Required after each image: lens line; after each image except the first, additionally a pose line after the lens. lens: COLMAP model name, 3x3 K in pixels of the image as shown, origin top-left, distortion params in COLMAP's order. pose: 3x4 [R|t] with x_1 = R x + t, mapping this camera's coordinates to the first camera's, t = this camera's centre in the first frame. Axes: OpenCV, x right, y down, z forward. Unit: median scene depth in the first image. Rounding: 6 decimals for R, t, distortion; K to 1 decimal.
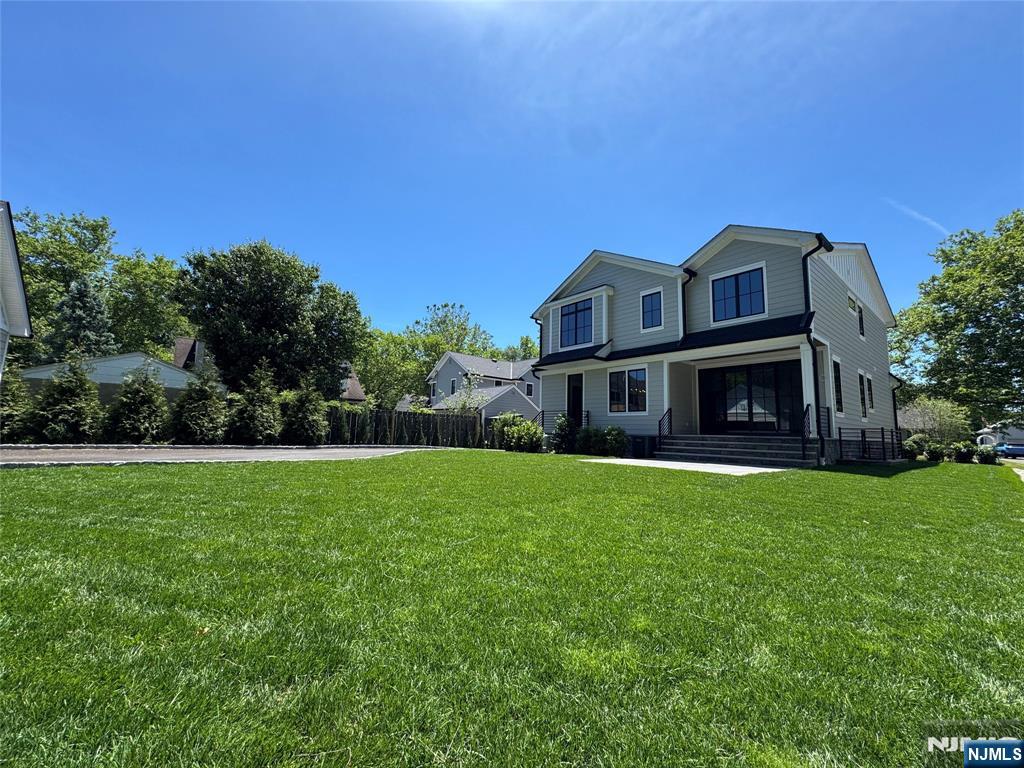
lens RADIAL K [[413.1, 0, 514.9], [0, 413.1, 383.8], [0, 0, 1]] dist [-0.001159, -0.000031]
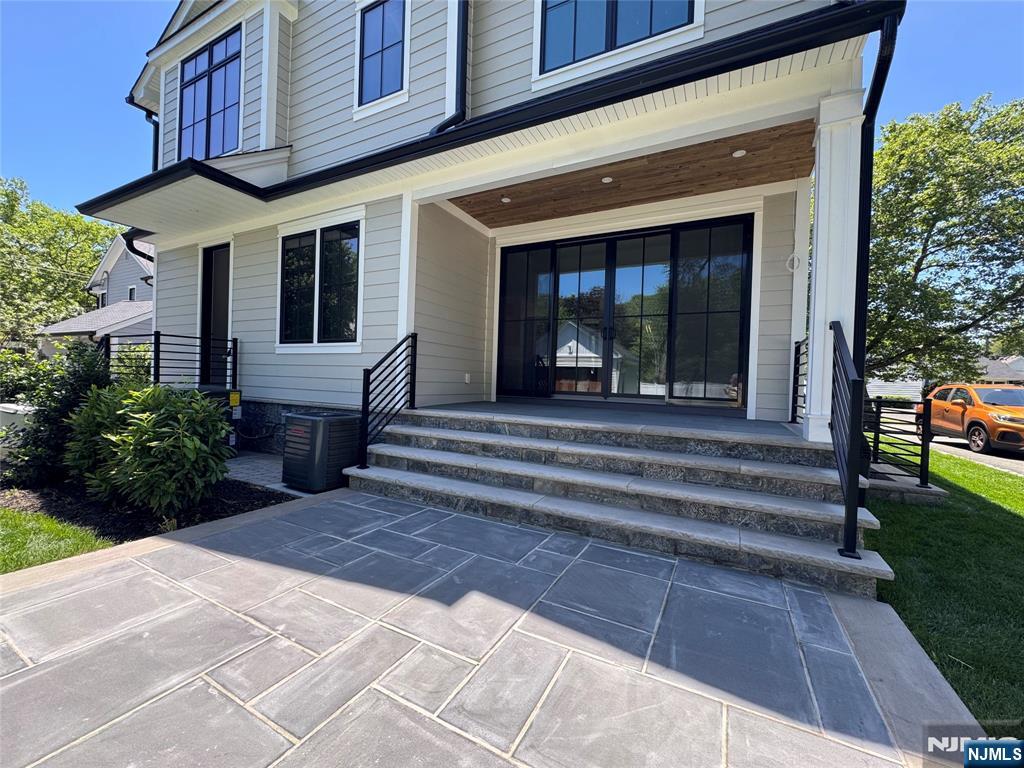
lens RADIAL K [[413.1, 0, 510.1], [0, 413.1, 382.7], [0, 0, 1]] dist [-0.001159, -0.000031]
pose [[0.930473, 0.000442, 0.366360, 0.307483], [-0.051794, 0.990114, 0.130351, 0.047724], [-0.362680, -0.140263, 0.921298, 0.610088]]
